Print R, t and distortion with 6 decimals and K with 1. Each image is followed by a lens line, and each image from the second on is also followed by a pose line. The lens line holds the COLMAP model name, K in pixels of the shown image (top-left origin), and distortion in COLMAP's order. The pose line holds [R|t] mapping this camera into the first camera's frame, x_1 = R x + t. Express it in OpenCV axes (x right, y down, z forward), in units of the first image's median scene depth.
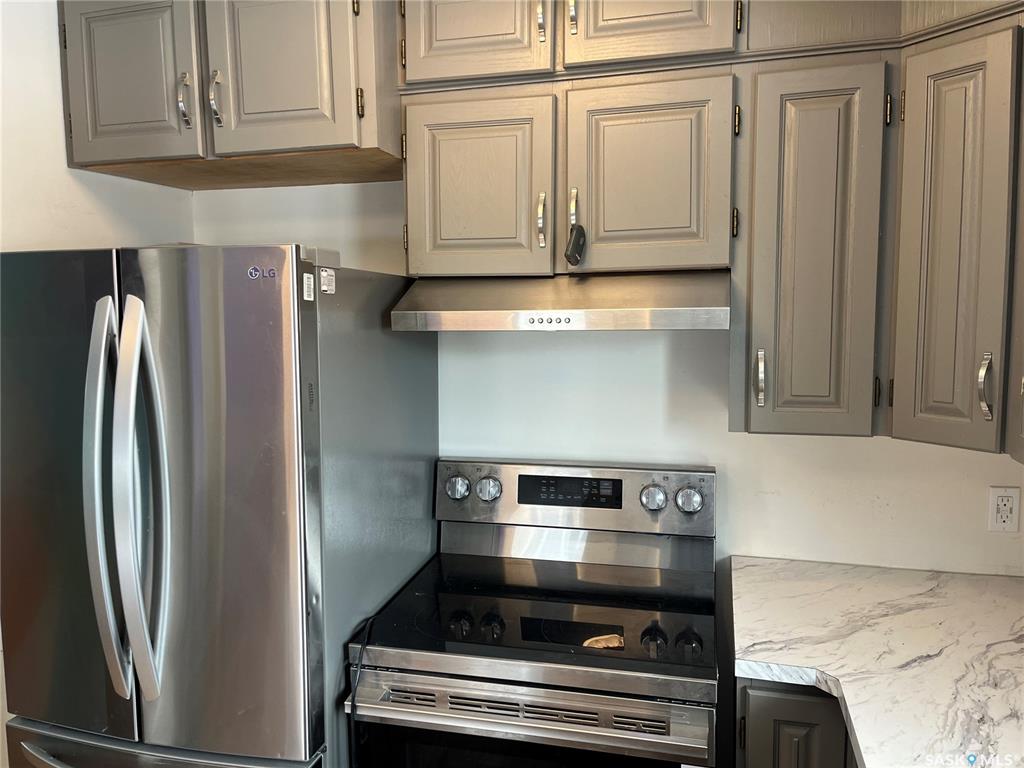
lens RADIAL K [[776.2, 0, 512.4], [0, 776.2, 382.4], [0, 0, 1]] dist [0.053512, -0.083068]
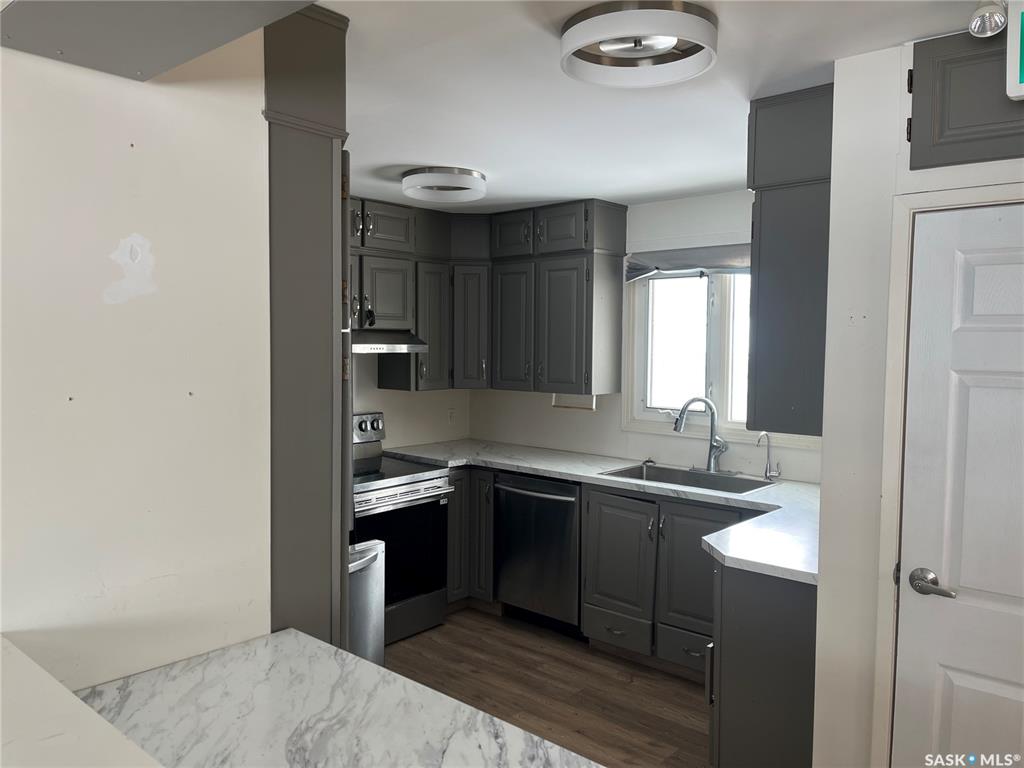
lens RADIAL K [[776.2, 0, 512.2], [0, 776.2, 386.7], [0, 0, 1]] dist [0.053512, -0.083068]
pose [[0.423860, -0.033663, 0.905102, -2.023532], [0.072708, 0.997349, 0.003045, 0.065838], [-0.902805, 0.064517, 0.425183, -0.449437]]
